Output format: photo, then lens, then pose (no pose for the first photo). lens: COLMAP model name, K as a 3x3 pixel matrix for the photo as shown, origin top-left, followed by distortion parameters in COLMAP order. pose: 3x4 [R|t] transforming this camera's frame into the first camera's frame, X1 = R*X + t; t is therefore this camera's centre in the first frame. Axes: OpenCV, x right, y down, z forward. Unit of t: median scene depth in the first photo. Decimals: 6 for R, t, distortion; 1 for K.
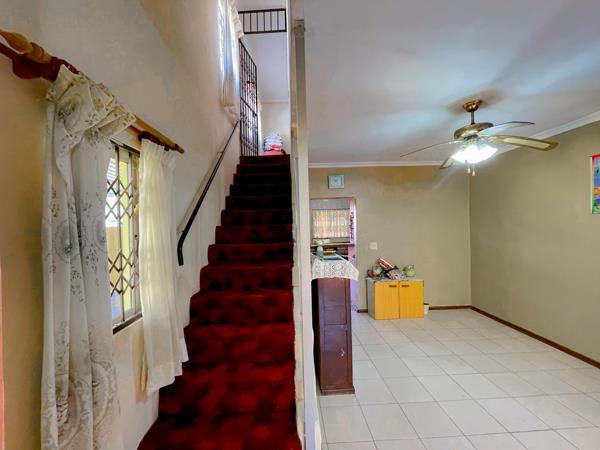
lens RADIAL K [[241.5, 0, 294.2], [0, 241.5, 227.6], [0, 0, 1]] dist [0.001809, 0.000514]
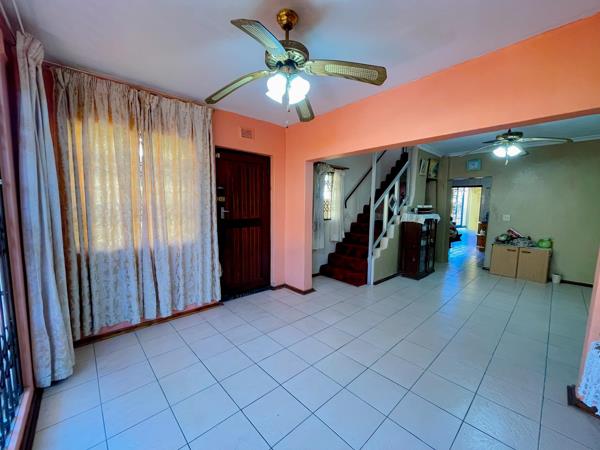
lens RADIAL K [[241.5, 0, 297.1], [0, 241.5, 225.3], [0, 0, 1]] dist [0.001809, 0.000514]
pose [[0.649110, 0.104475, -0.753486, 1.253751], [-0.043168, 0.993987, 0.100634, 0.084606], [0.759469, -0.032796, 0.649717, -1.235639]]
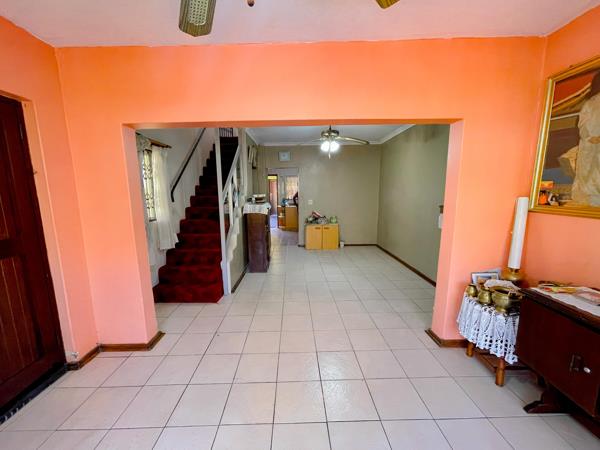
lens RADIAL K [[241.5, 0, 293.1], [0, 241.5, 225.9], [0, 0, 1]] dist [0.001809, 0.000514]
pose [[0.999412, 0.017995, -0.029189, 0.606900], [-0.013977, 0.991091, 0.132448, 0.061219], [0.031312, -0.131962, 0.990760, -1.026130]]
